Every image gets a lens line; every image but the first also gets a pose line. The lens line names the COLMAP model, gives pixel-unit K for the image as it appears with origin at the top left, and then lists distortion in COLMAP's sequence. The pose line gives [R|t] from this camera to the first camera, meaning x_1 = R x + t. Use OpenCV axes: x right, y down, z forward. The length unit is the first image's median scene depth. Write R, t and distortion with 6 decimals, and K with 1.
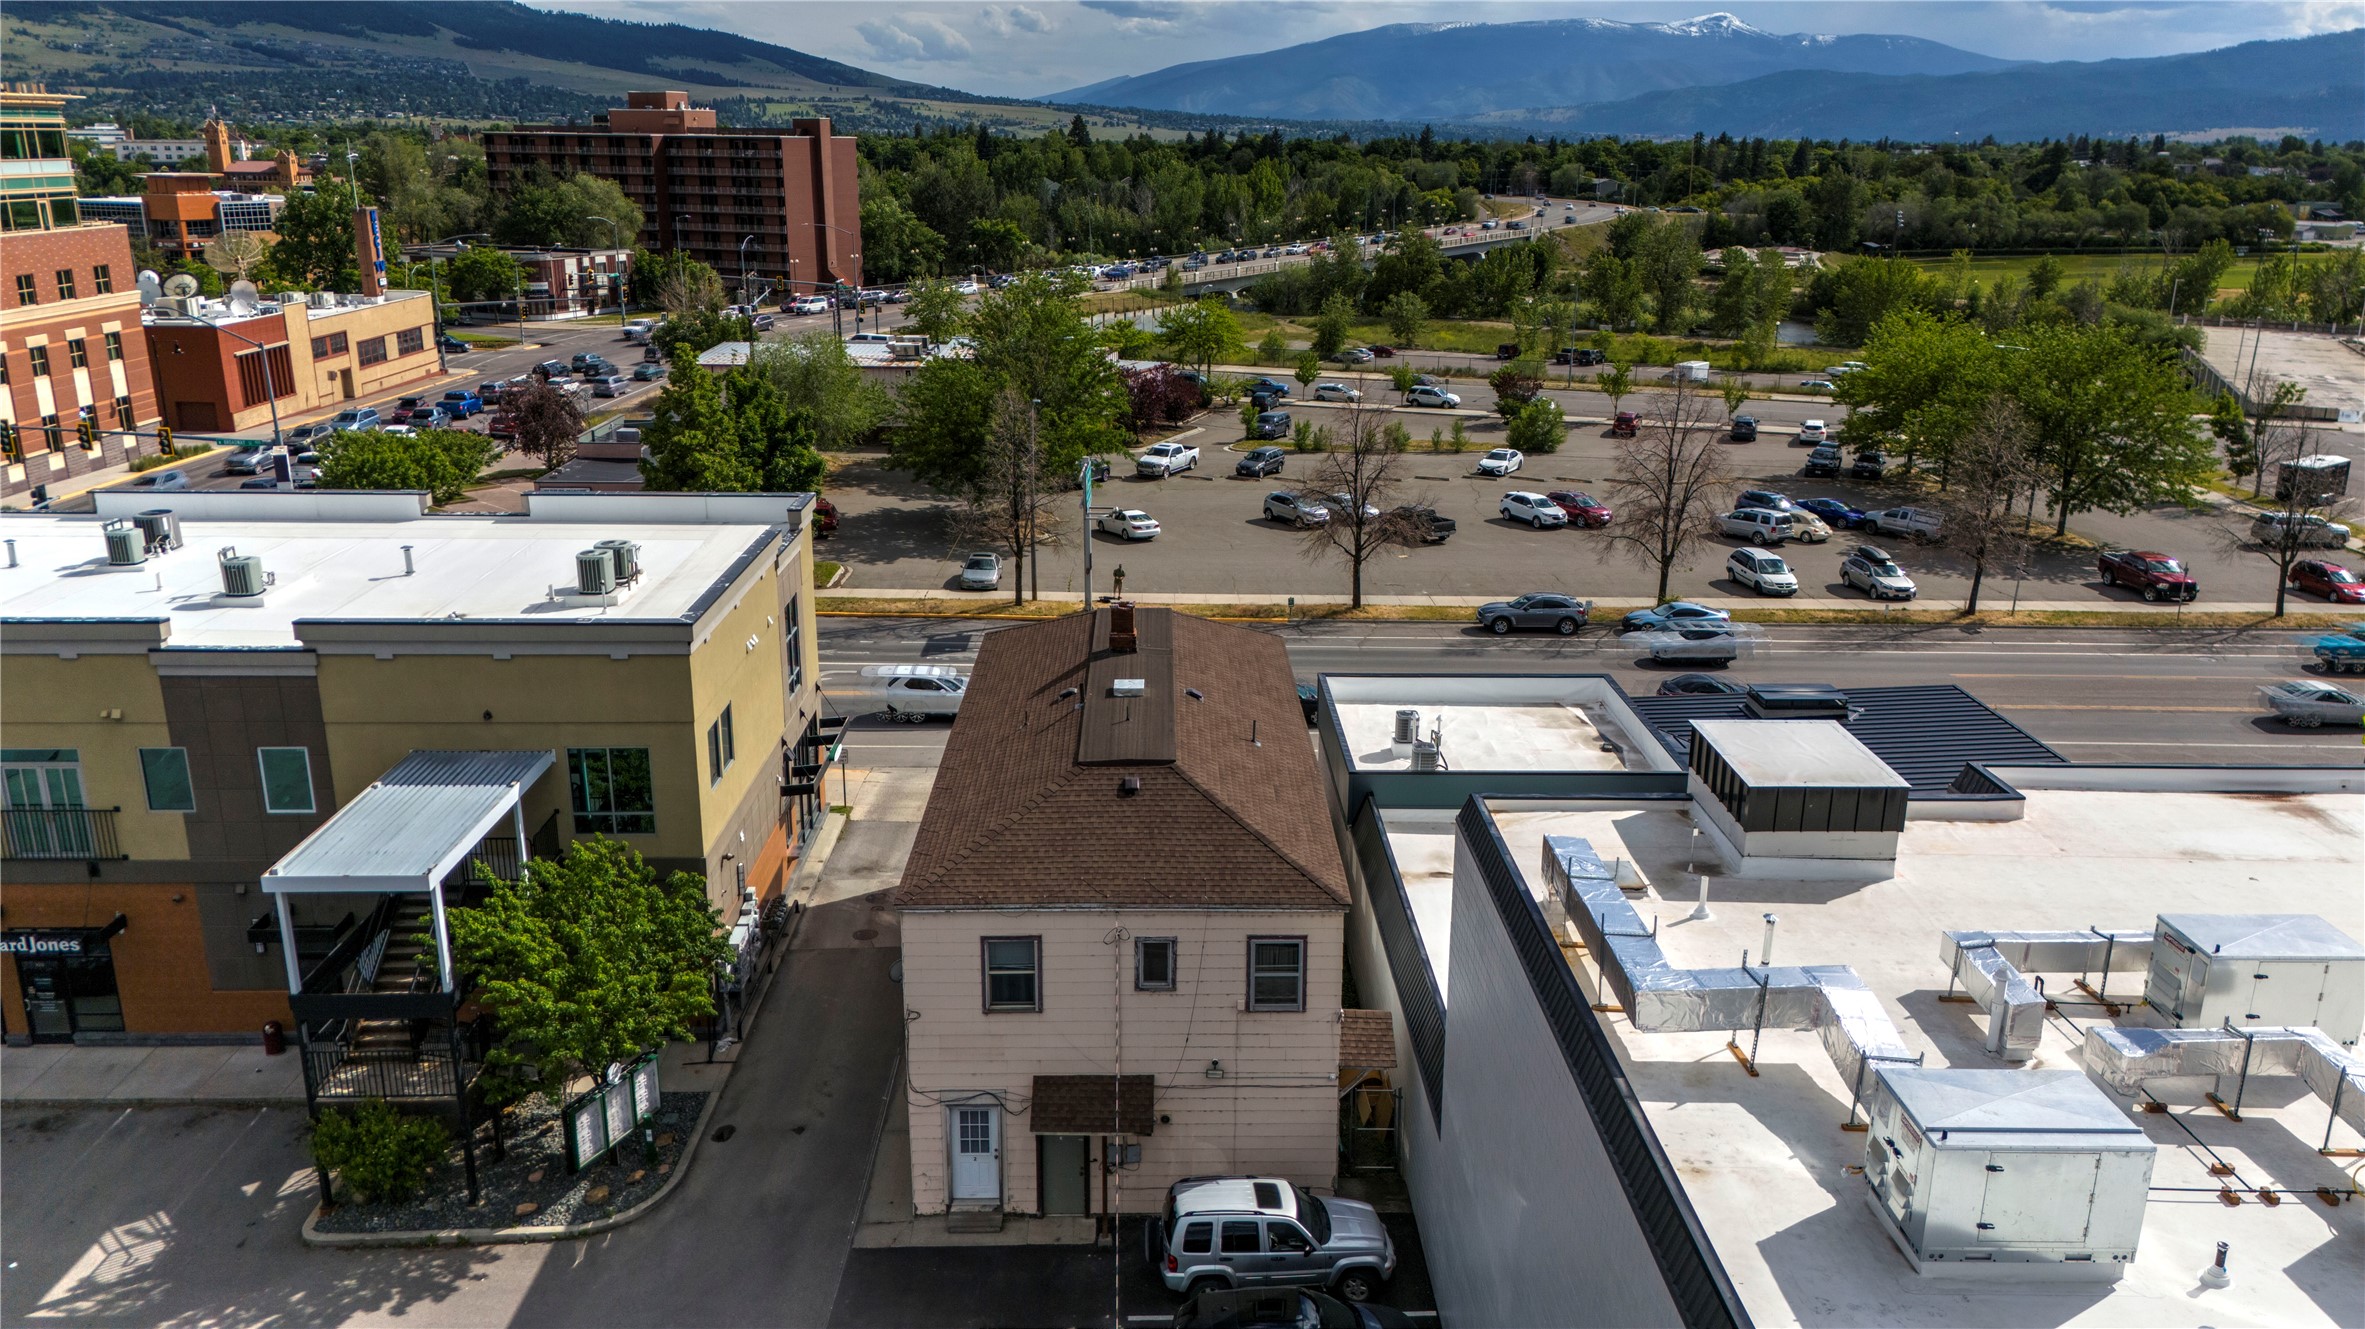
lens RADIAL K [[1742.7, 0, 1182.5], [0, 1742.7, 664.5], [0, 0, 1]] dist [0.086935, -0.099878]
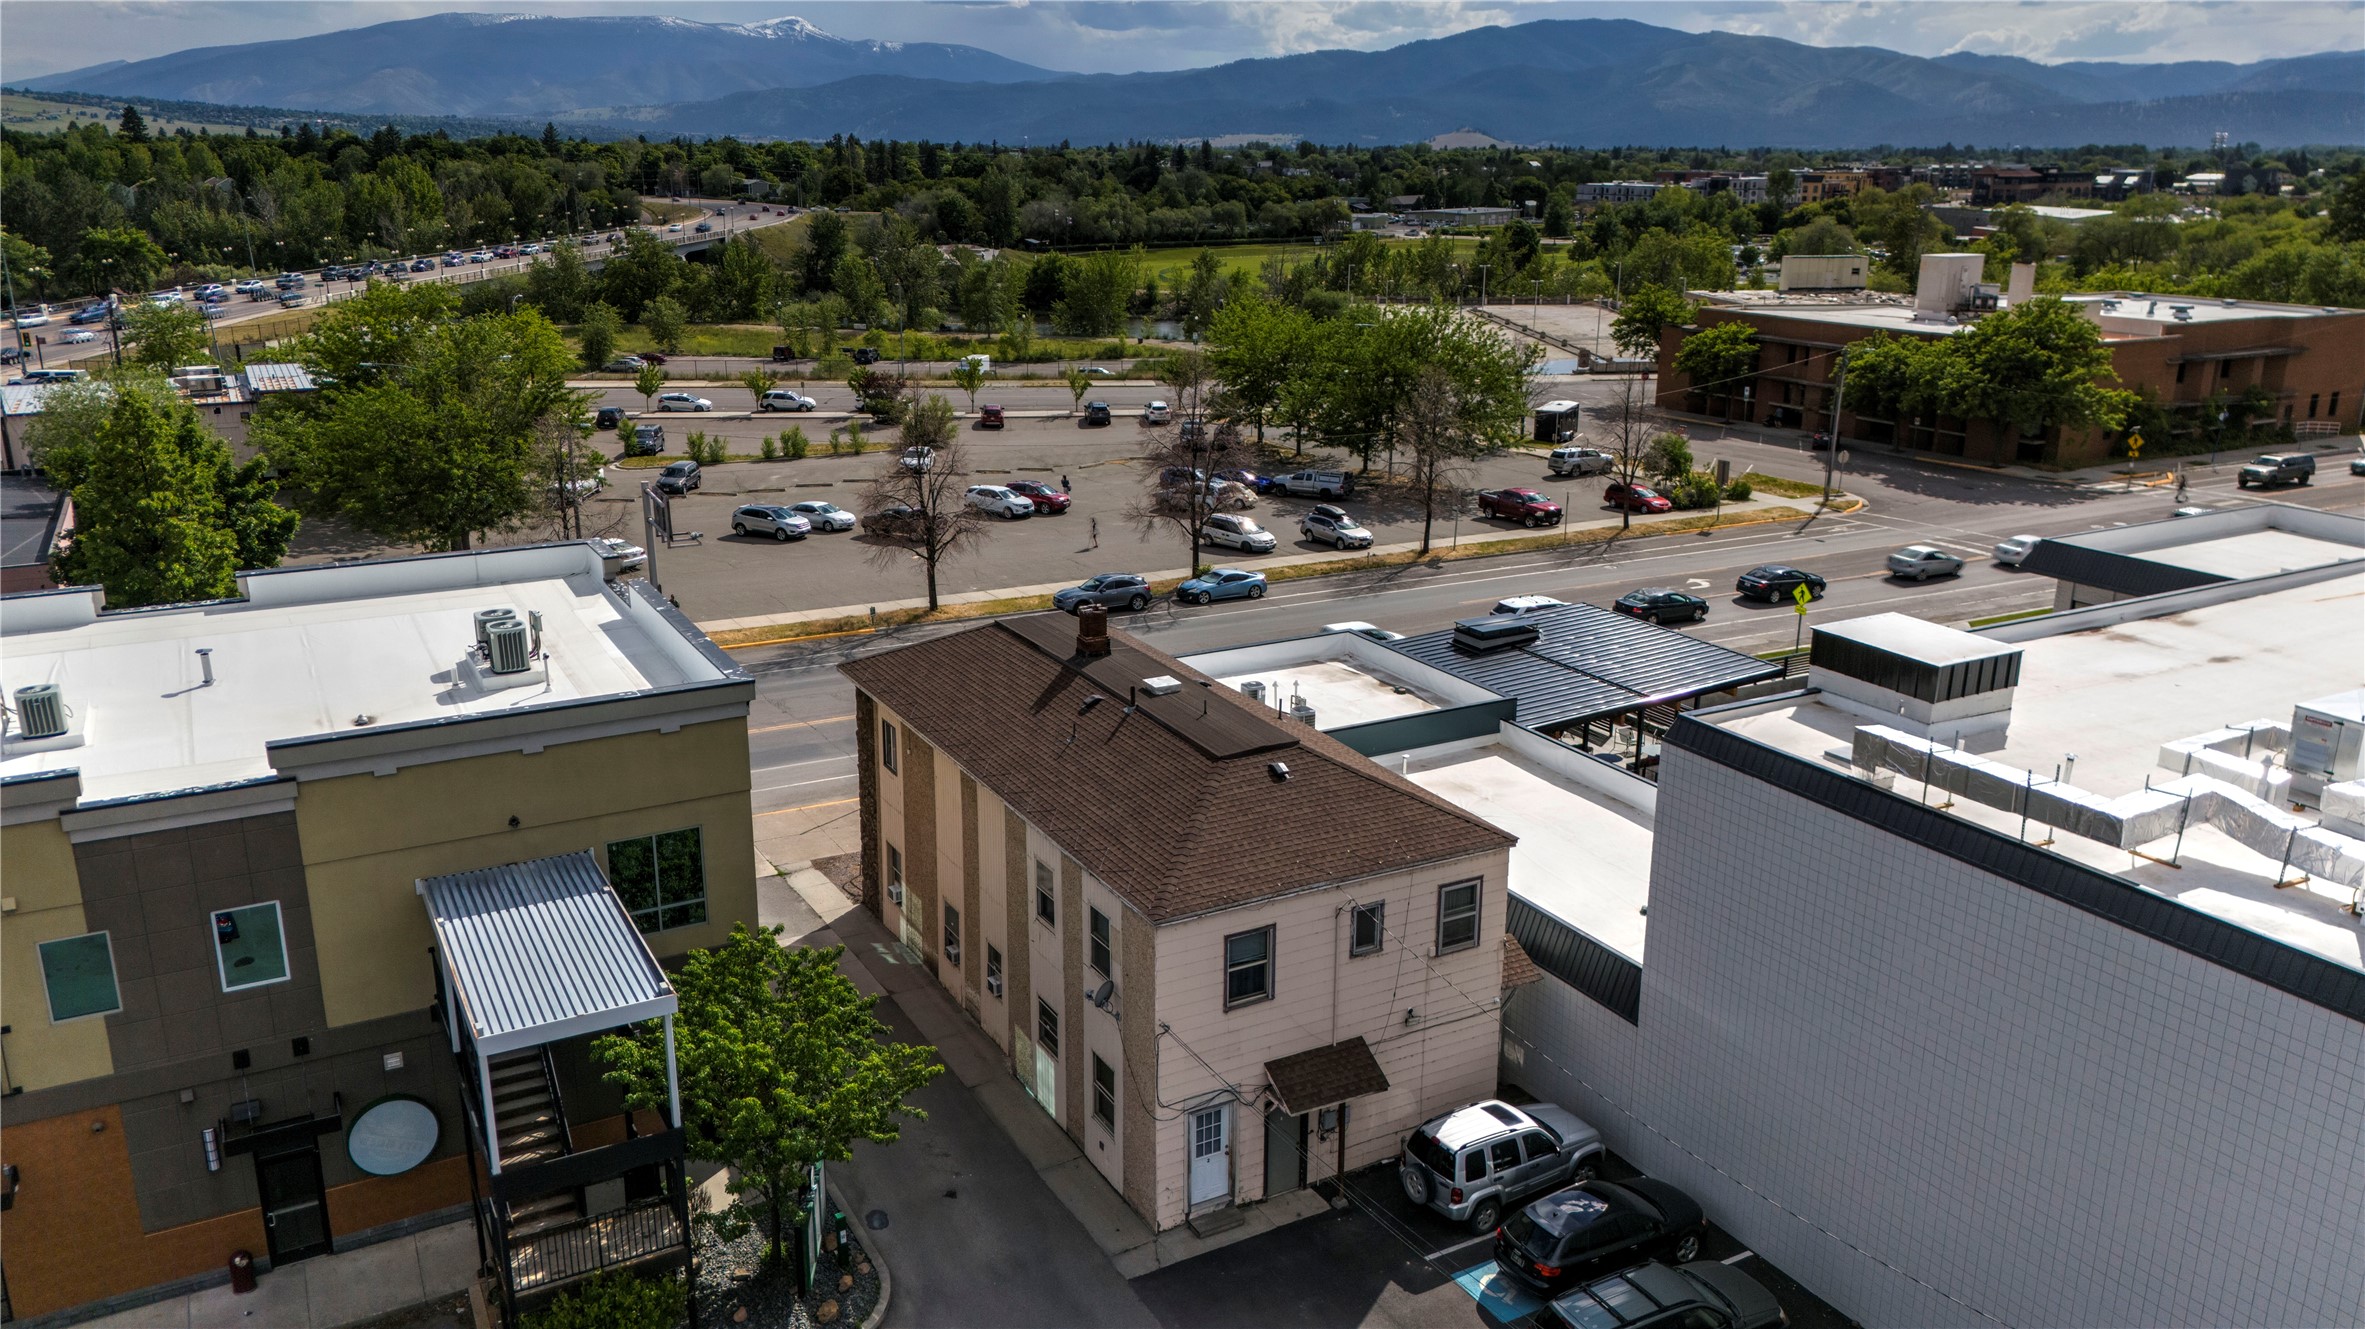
lens RADIAL K [[1742.7, 0, 1182.5], [0, 1742.7, 664.5], [0, 0, 1]] dist [0.086935, -0.099878]
pose [[0.882705, -0.135089, 0.450092, -0.228341], [0.135147, 0.990303, 0.032181, -0.014286], [-0.450074, 0.032422, 0.892402, 0.042237]]
